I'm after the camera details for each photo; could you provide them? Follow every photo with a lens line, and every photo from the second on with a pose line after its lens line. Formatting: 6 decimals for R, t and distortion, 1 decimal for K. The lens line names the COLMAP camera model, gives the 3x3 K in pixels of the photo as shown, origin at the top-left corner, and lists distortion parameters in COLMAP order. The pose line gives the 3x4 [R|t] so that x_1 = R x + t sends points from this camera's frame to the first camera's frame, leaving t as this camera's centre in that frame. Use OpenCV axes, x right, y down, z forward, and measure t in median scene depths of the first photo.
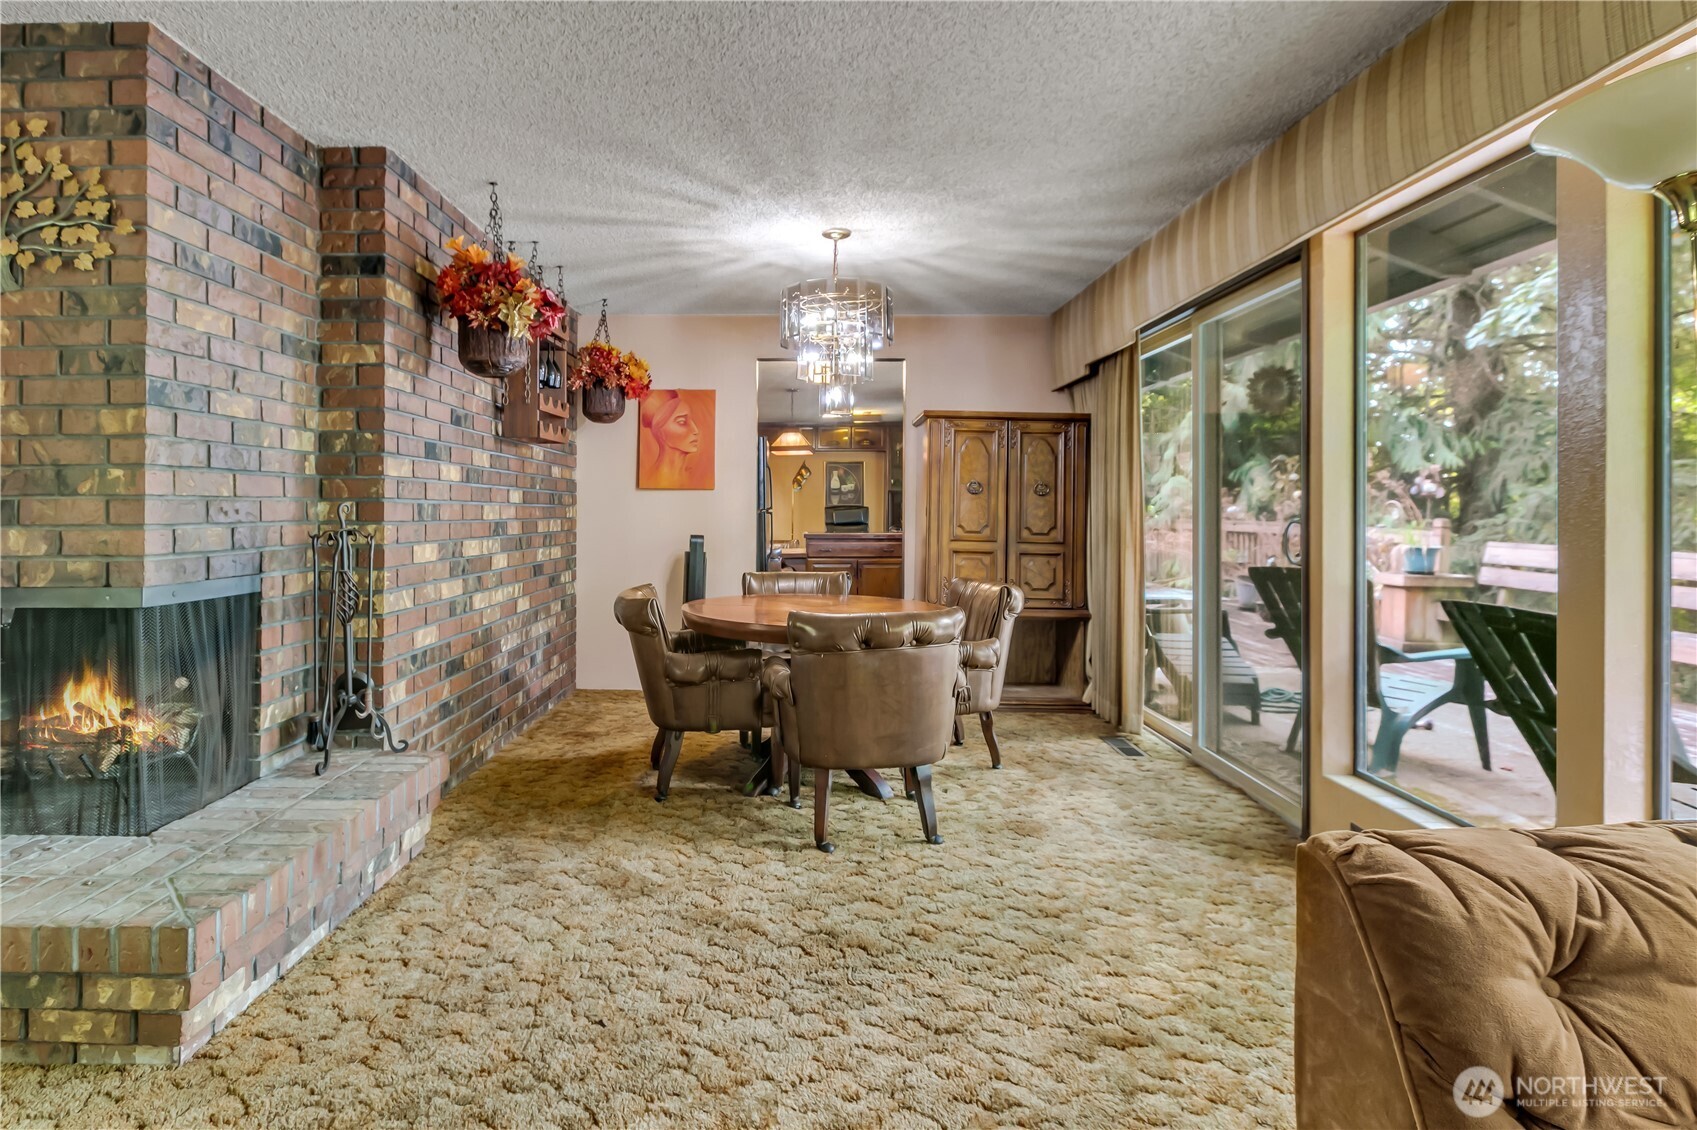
lens RADIAL K [[855.6, 0, 799.6], [0, 855.6, 503.2], [0, 0, 1]] dist [0.000745, -0.000529]
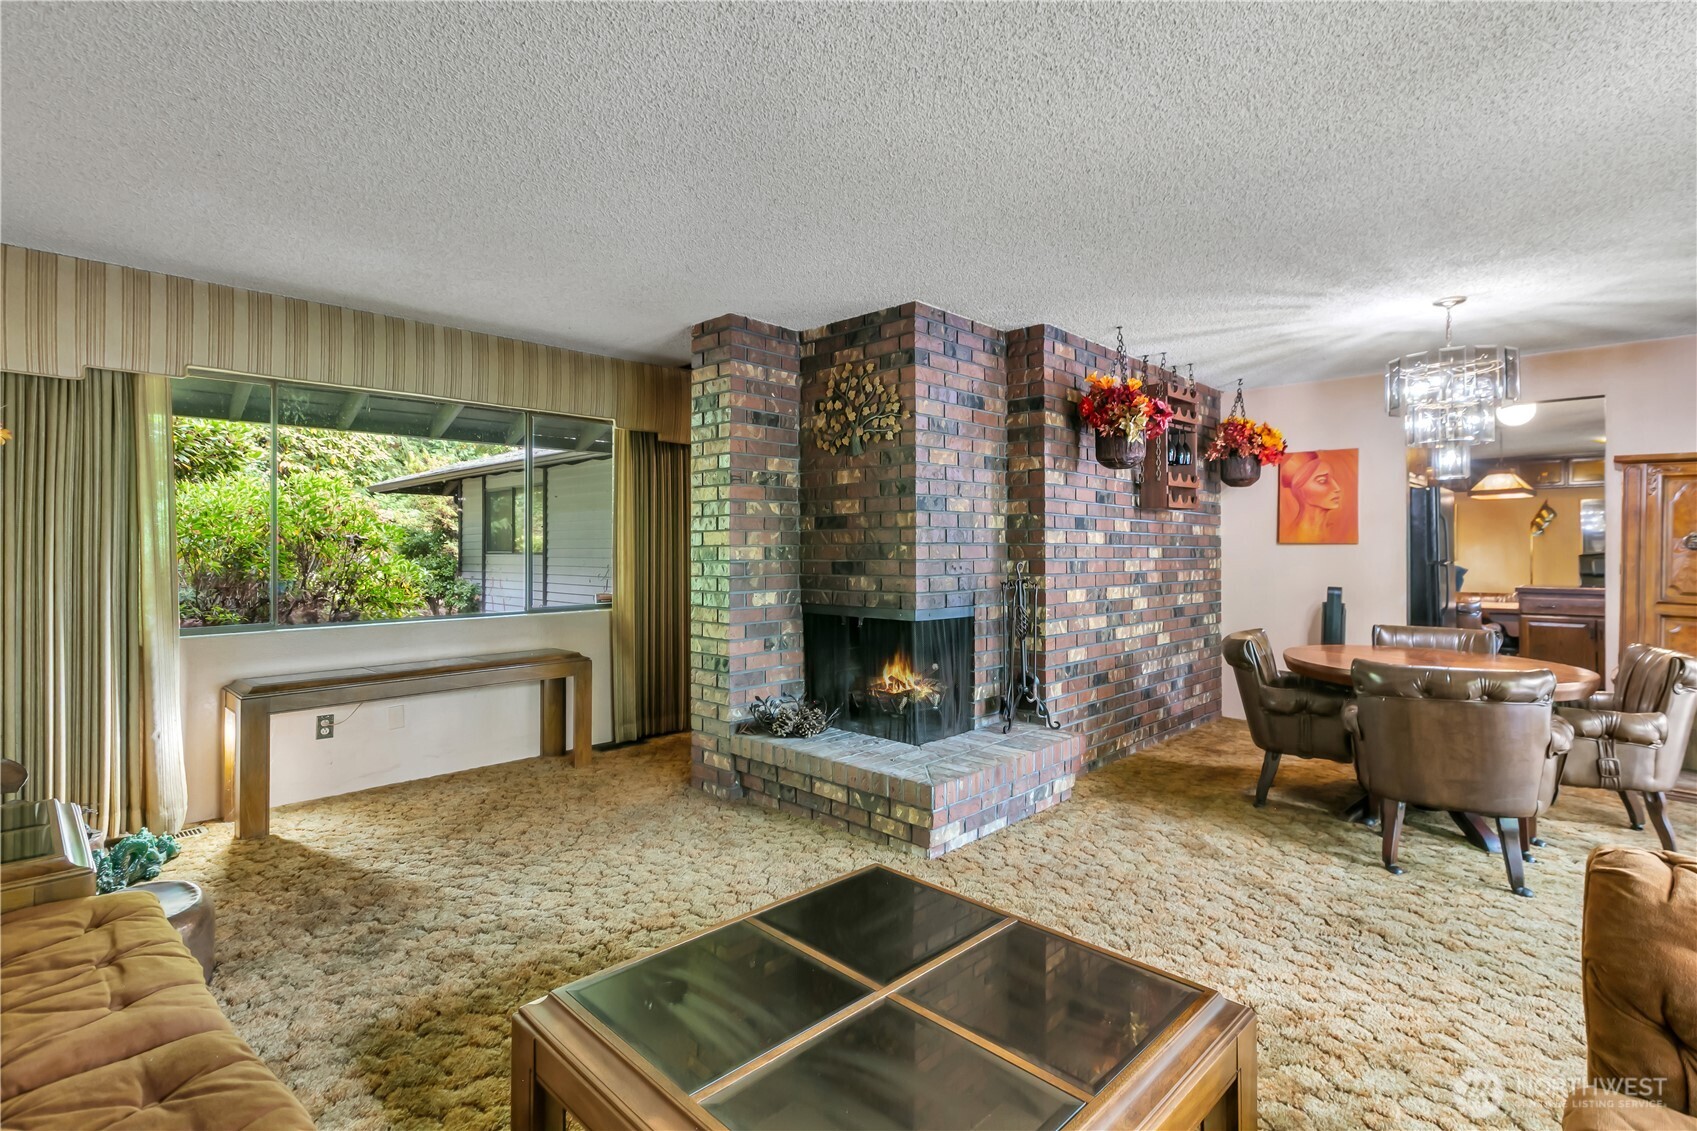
lens RADIAL K [[855.6, 0, 814.1], [0, 855.6, 535.9], [0, 0, 1]] dist [0.000745, -0.000529]
pose [[0.701072, -0.011008, -0.713006, 0.302304], [0.007203, 0.999939, -0.008355, -0.036216], [0.713054, 0.000722, 0.701108, -0.341548]]
